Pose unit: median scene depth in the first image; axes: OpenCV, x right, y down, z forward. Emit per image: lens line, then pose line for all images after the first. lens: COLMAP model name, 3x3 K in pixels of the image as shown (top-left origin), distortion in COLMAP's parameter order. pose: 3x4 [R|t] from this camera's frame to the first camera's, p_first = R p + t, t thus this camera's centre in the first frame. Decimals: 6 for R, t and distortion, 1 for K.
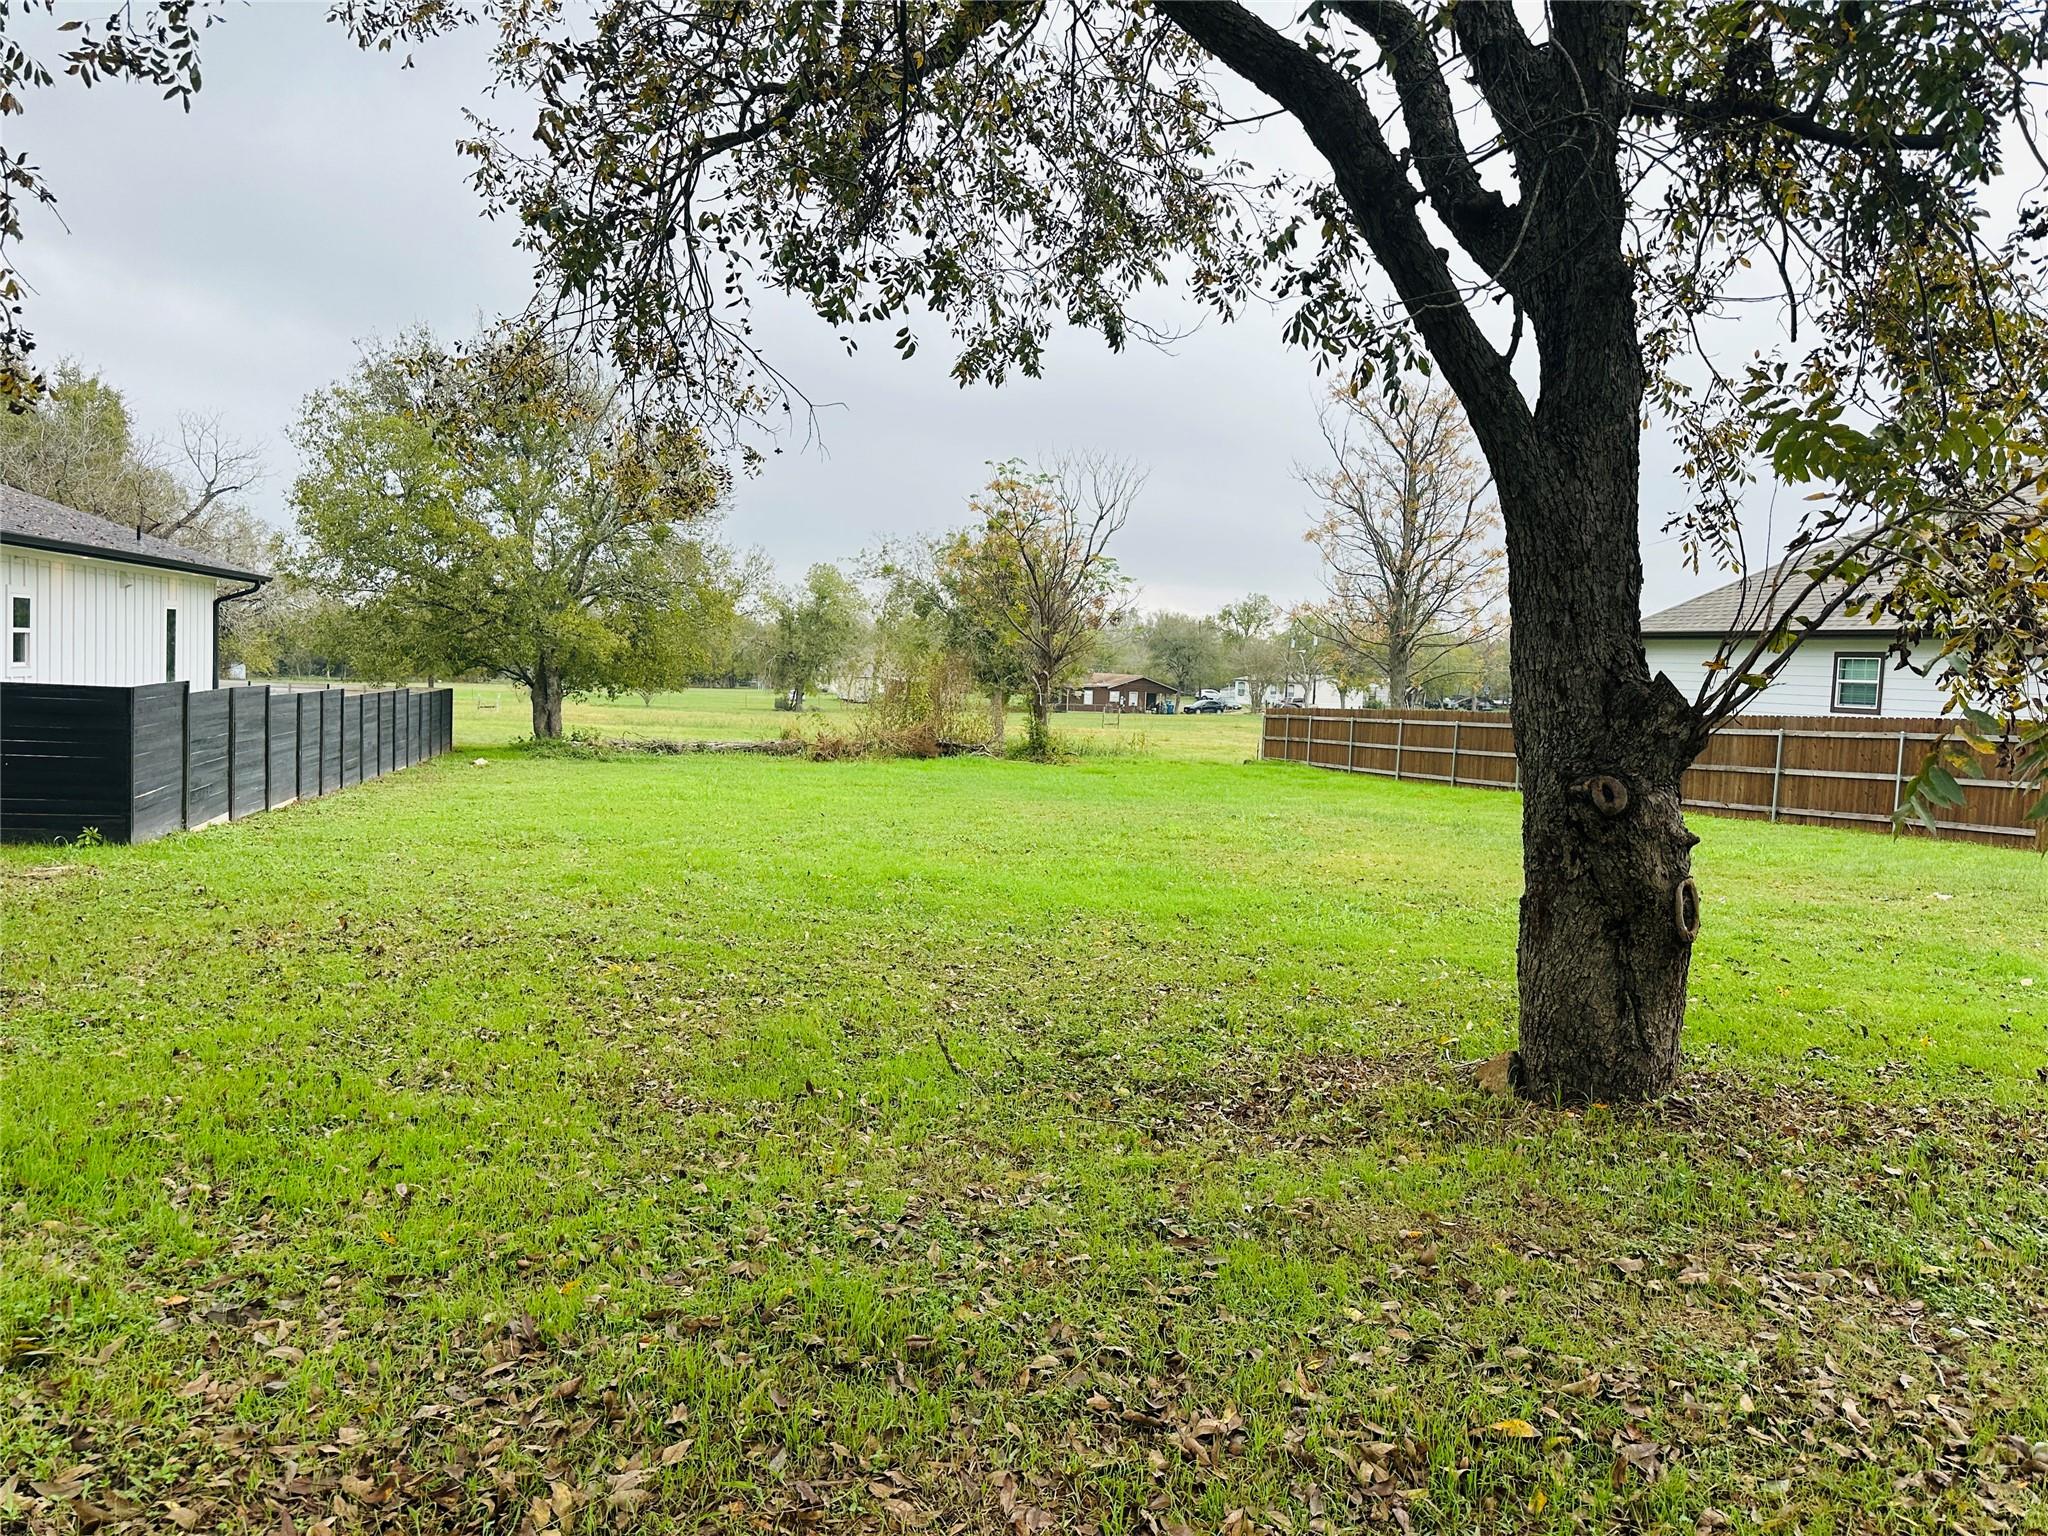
lens RADIAL K [[1425.6, 0, 1014.4], [0, 1425.6, 763.8], [0, 0, 1]] dist [0.006498, -0.009294]
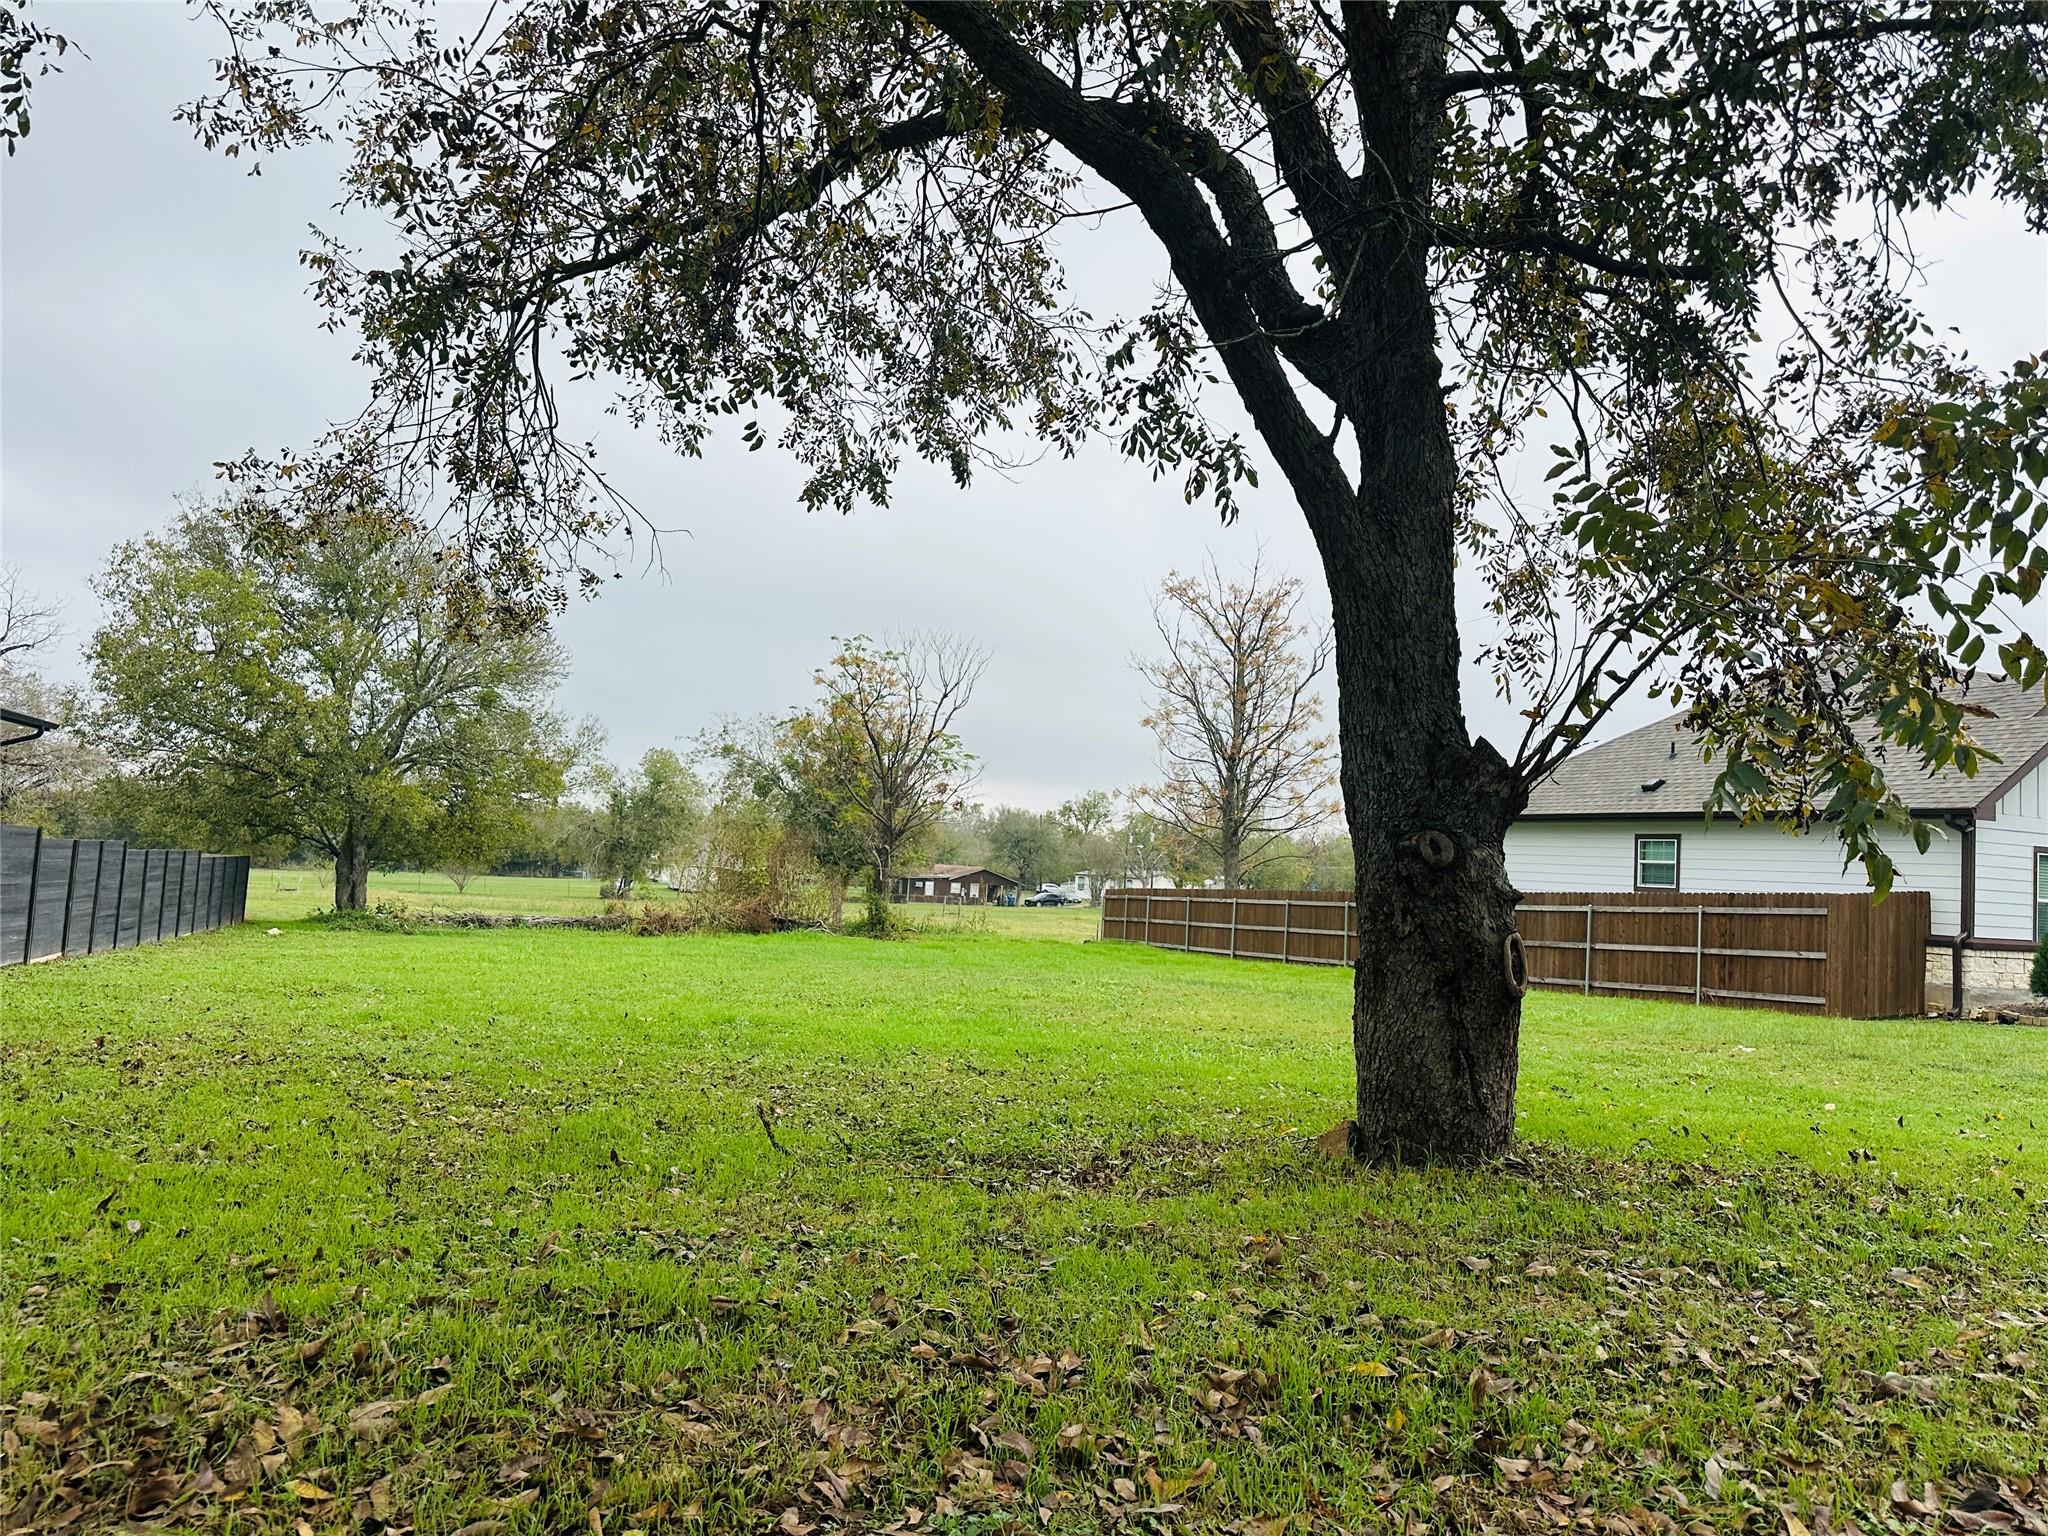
lens RADIAL K [[1413.8, 0, 1024.0], [0, 1413.8, 768.0], [0, 0, 1]] dist [0.064326, -0.078132]
pose [[0.992969, 0.023272, 0.116062, 0.002097], [-0.007269, 0.990621, -0.136447, 0.056398], [-0.118149, 0.134644, 0.983825, 0.013831]]
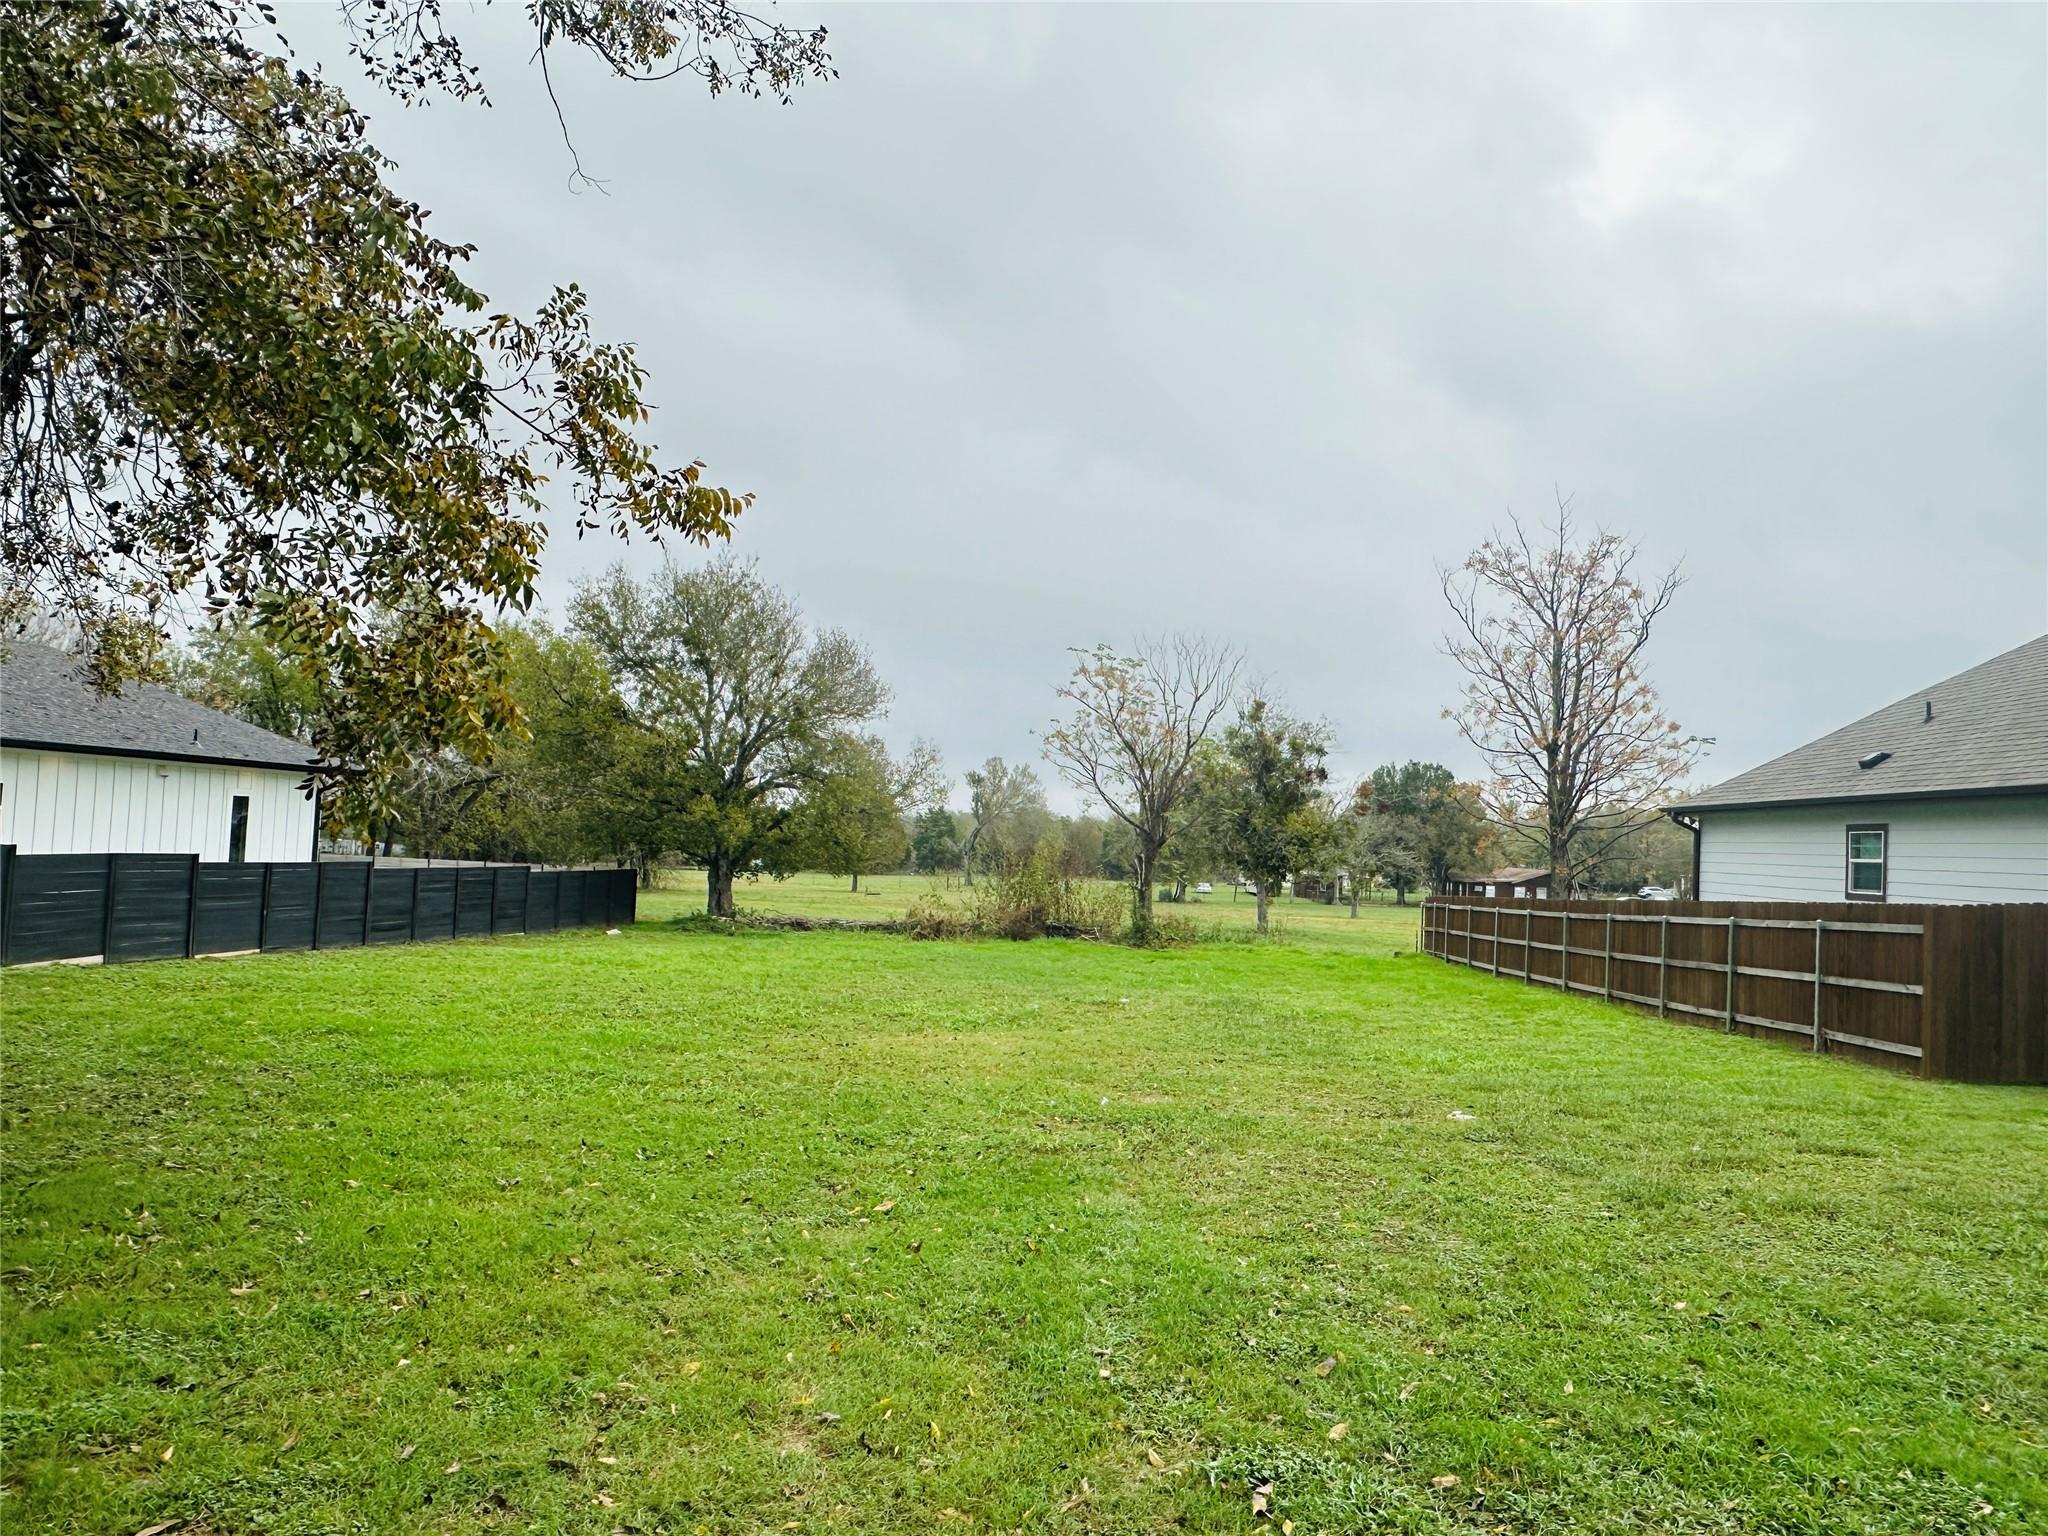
lens RADIAL K [[1366.3, 0, 1024.0], [0, 1366.3, 768.0], [0, 0, 1]] dist [0.000988, 0.000057]
pose [[0.931064, -0.022320, -0.364172, 1.146630], [-0.028309, 0.990699, -0.133097, 0.017660], [0.363756, 0.134232, 0.921772, 0.289621]]
